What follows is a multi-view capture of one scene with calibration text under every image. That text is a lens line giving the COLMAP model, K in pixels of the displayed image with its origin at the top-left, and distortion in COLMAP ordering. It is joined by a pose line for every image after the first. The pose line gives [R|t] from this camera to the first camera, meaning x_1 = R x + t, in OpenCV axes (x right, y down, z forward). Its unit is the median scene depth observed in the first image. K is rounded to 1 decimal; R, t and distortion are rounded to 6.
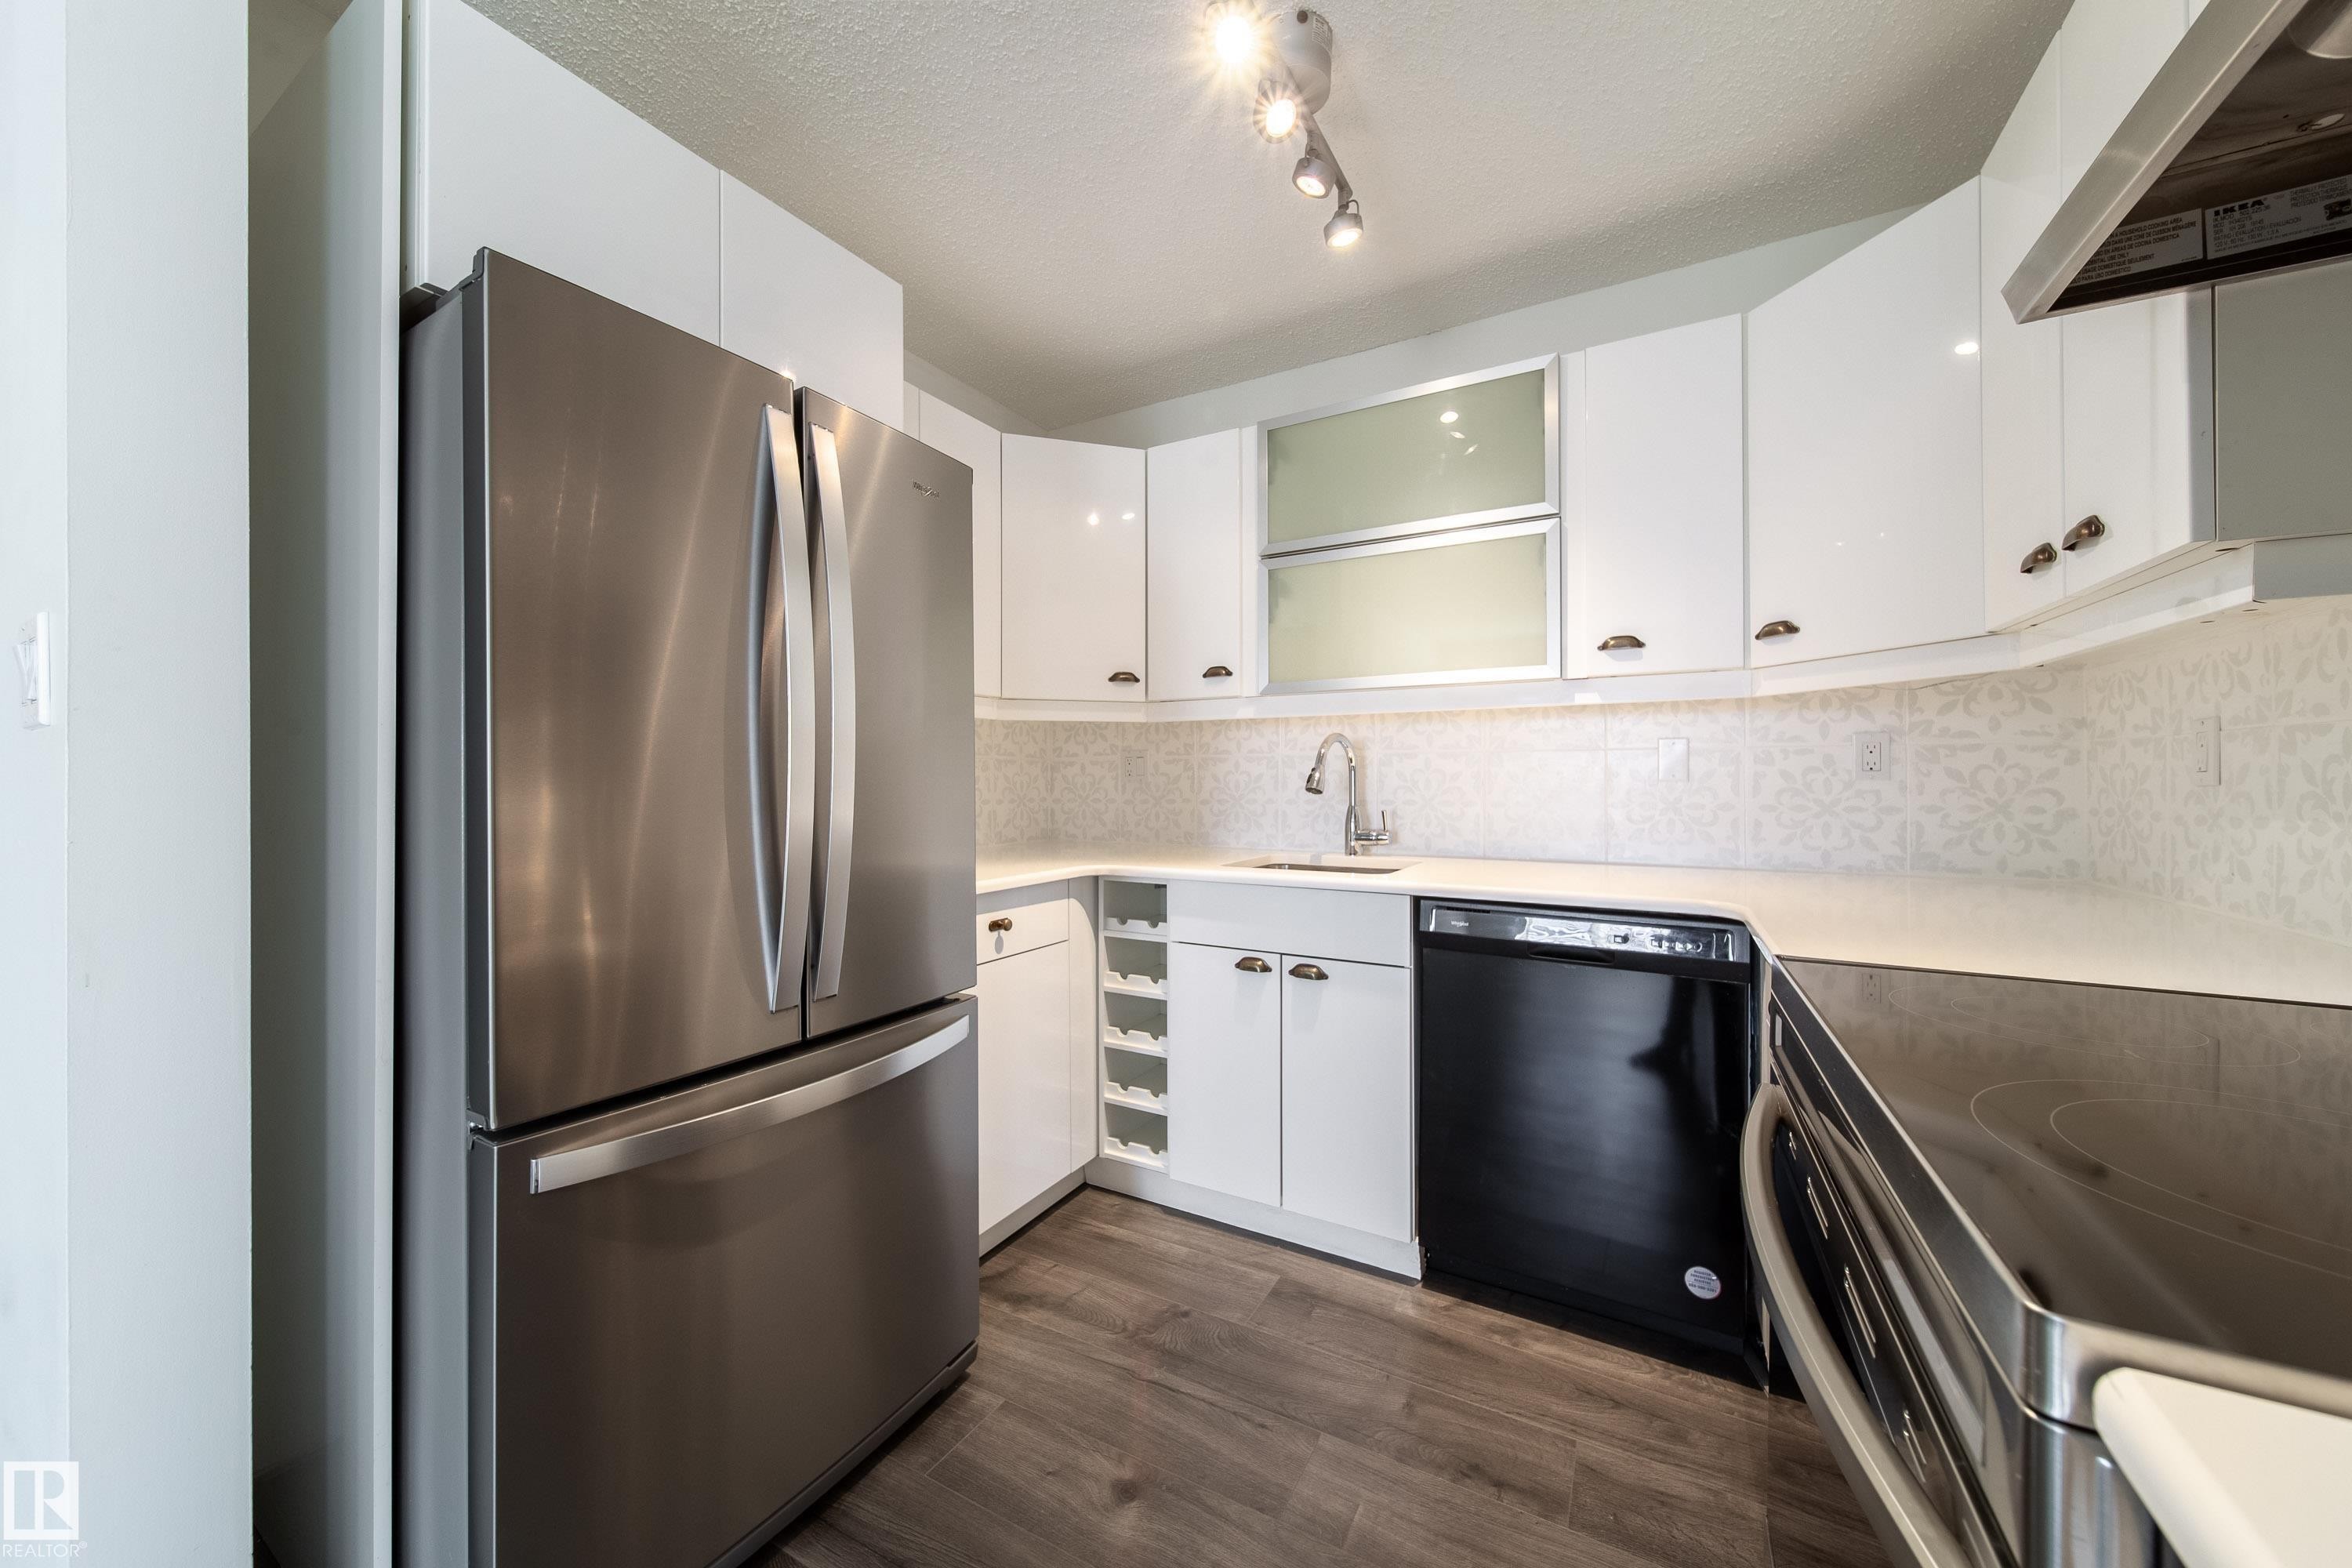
lens RADIAL K [[842.9, 0, 1180.0], [0, 842.9, 777.0], [0, 0, 1]] dist [-0.000437, -0.000100]
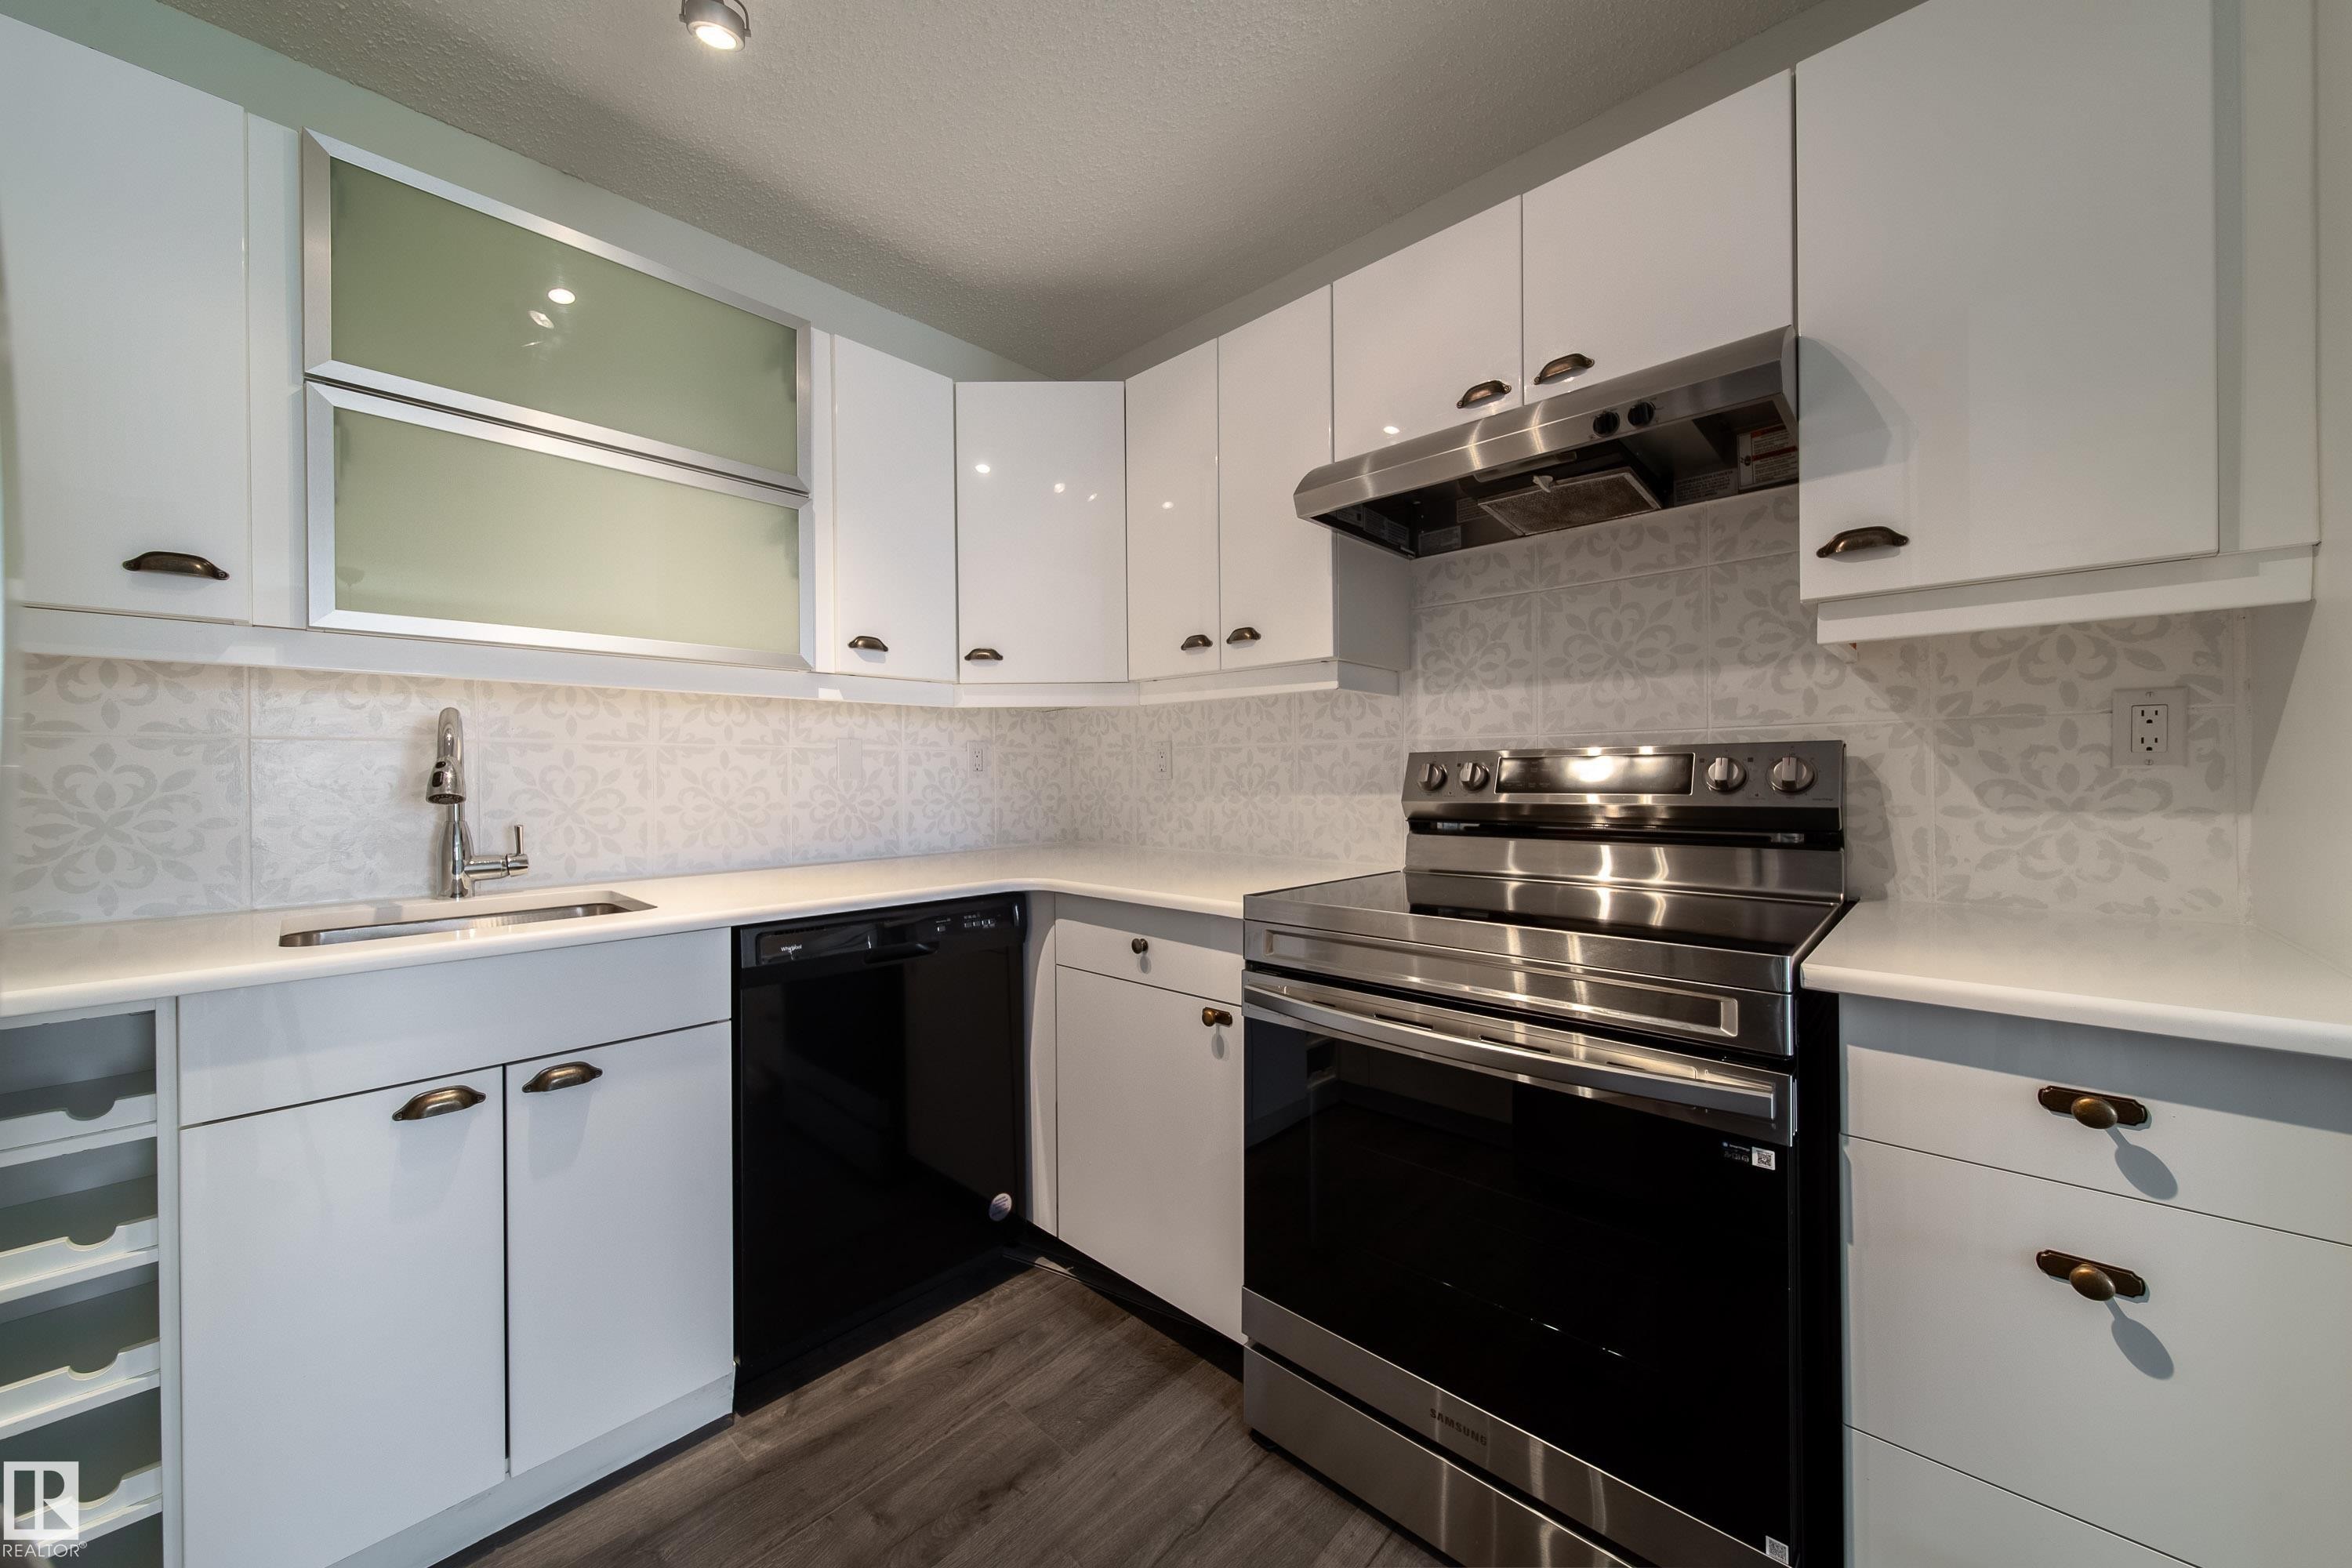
lens RADIAL K [[842.9, 0, 1180.0], [0, 842.9, 777.0], [0, 0, 1]] dist [-0.000437, -0.000100]
pose [[0.234309, -0.001586, 0.972161, -0.365712], [0.005026, 0.999987, 0.000420, 0.003248], [-0.972149, 0.004787, 0.234314, 0.385238]]
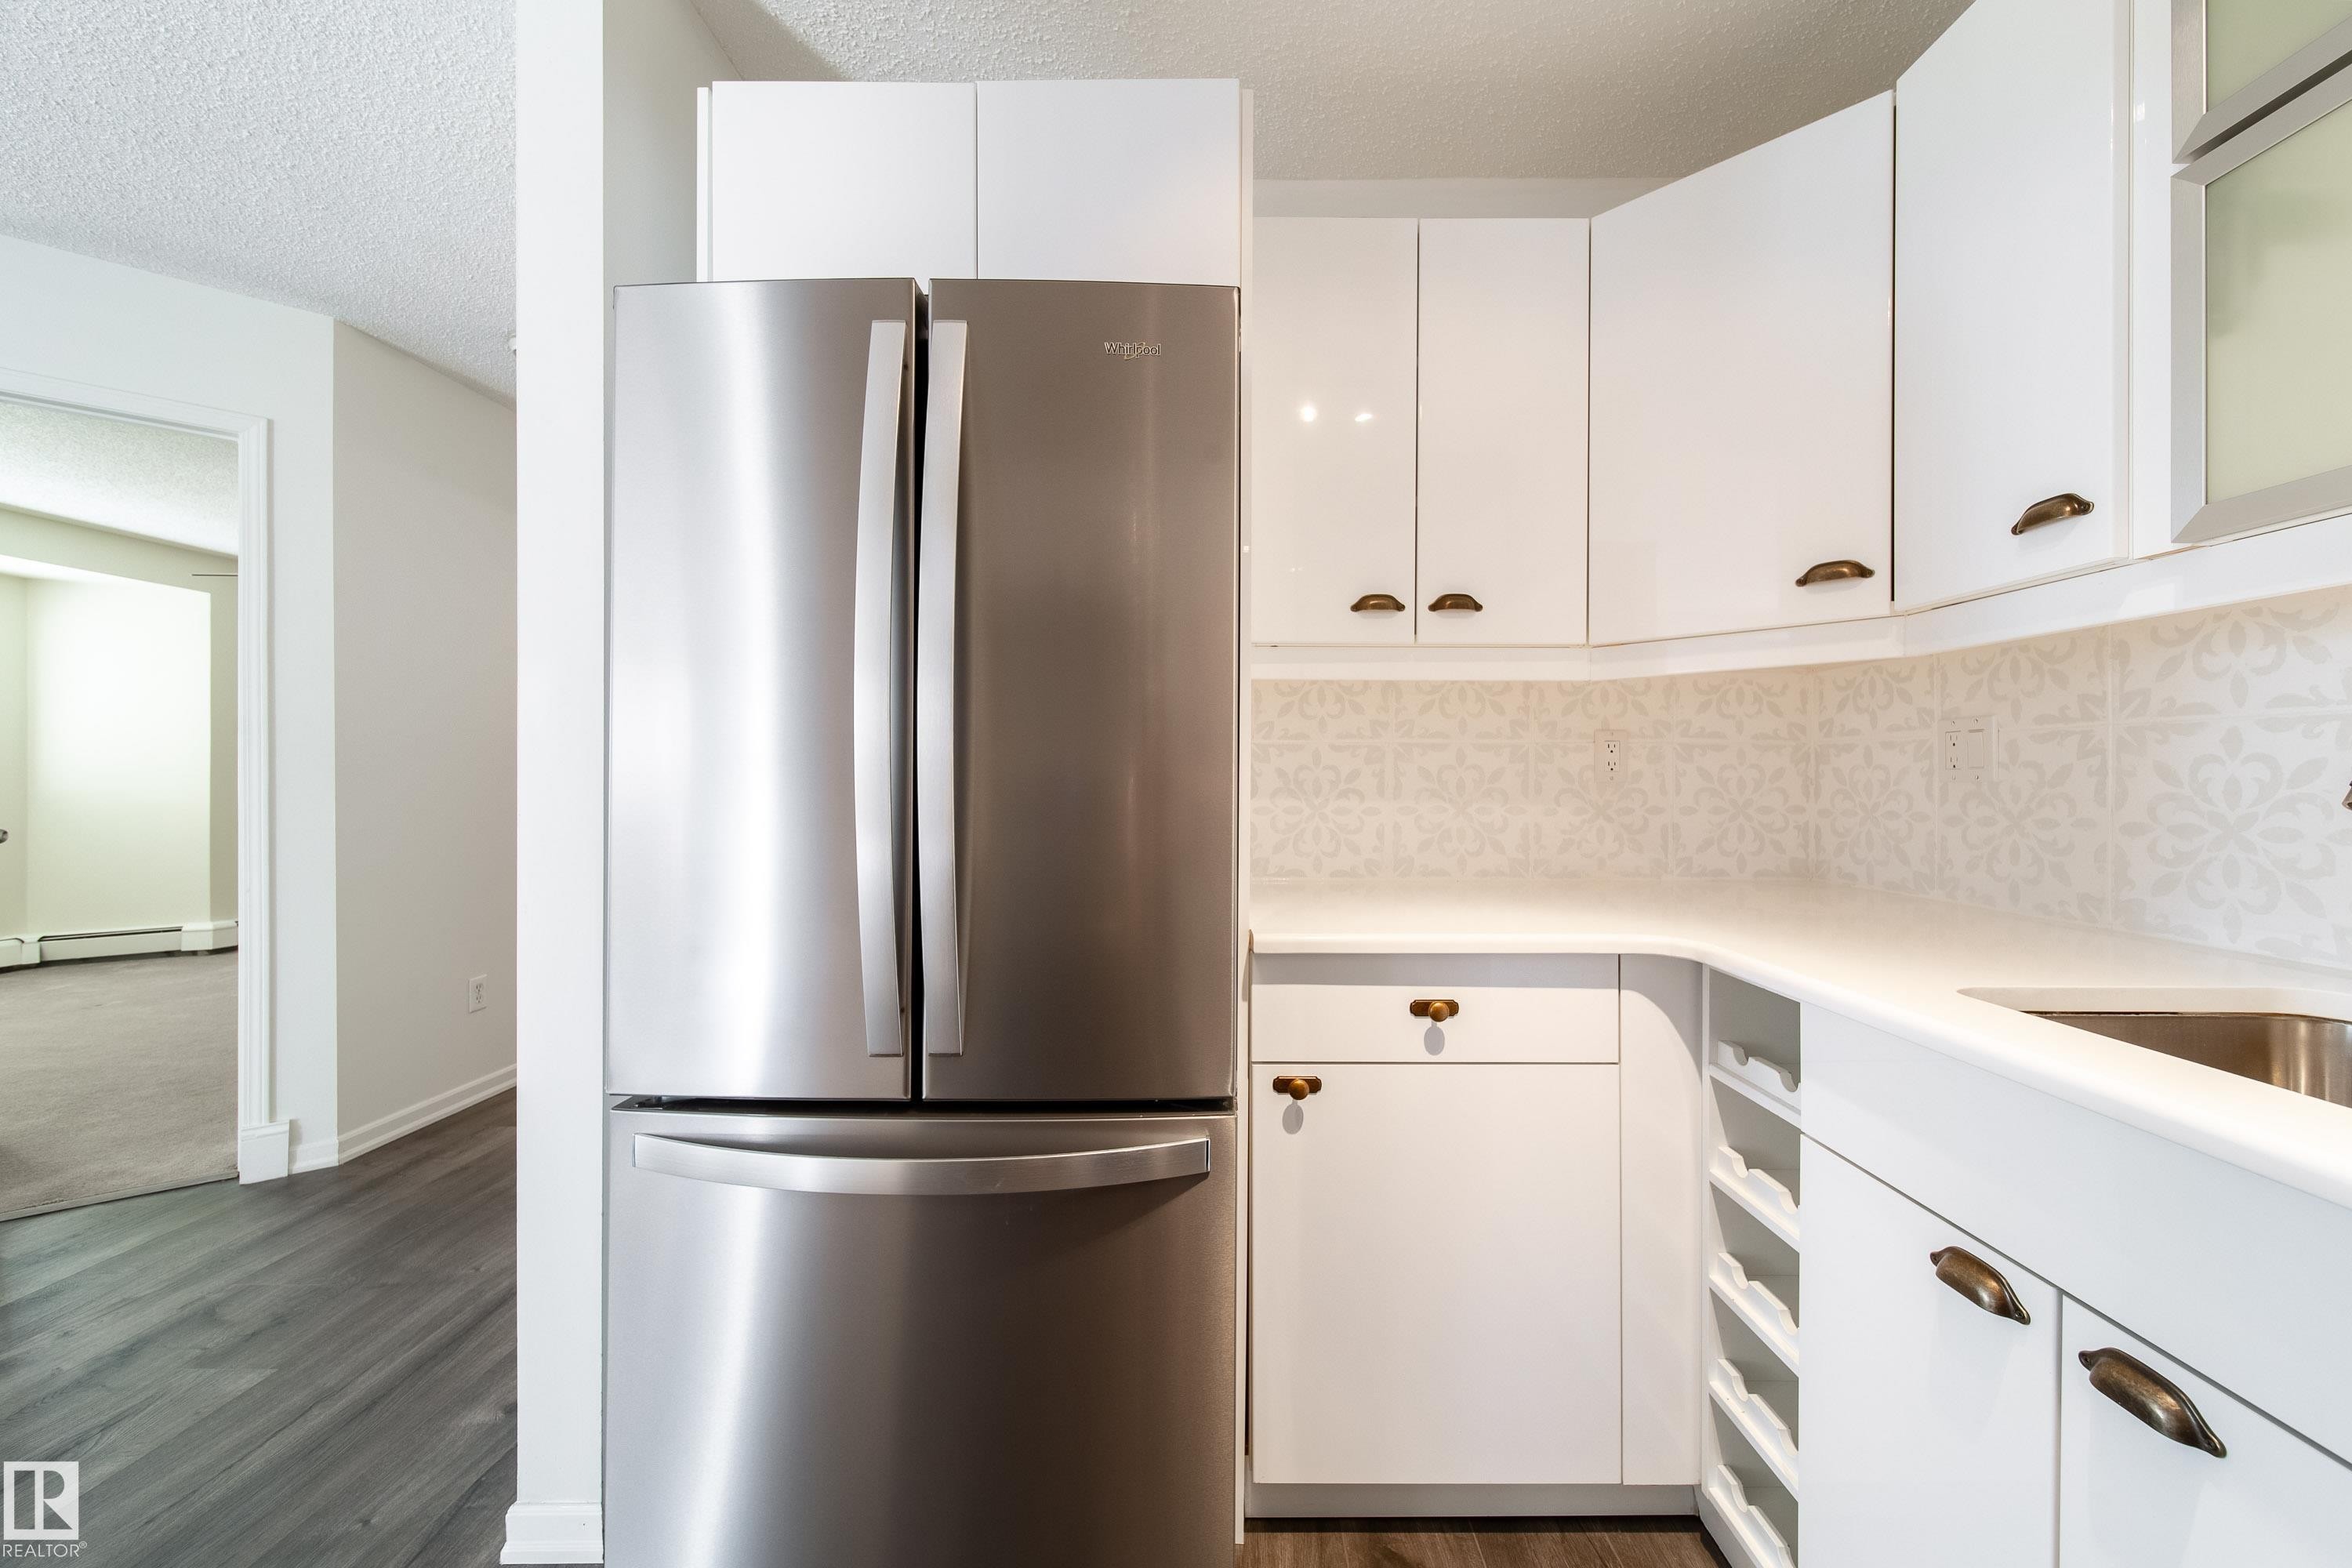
lens RADIAL K [[865.1, 0, 1184.5], [0, 865.1, 777.3], [0, 0, 1]] dist [-0.001303, -0.000205]
pose [[0.482190, 0.002669, -0.876062, 0.257042], [0.002577, 0.999987, 0.004465, 0.000545], [0.876063, -0.004411, 0.482177, 0.528587]]
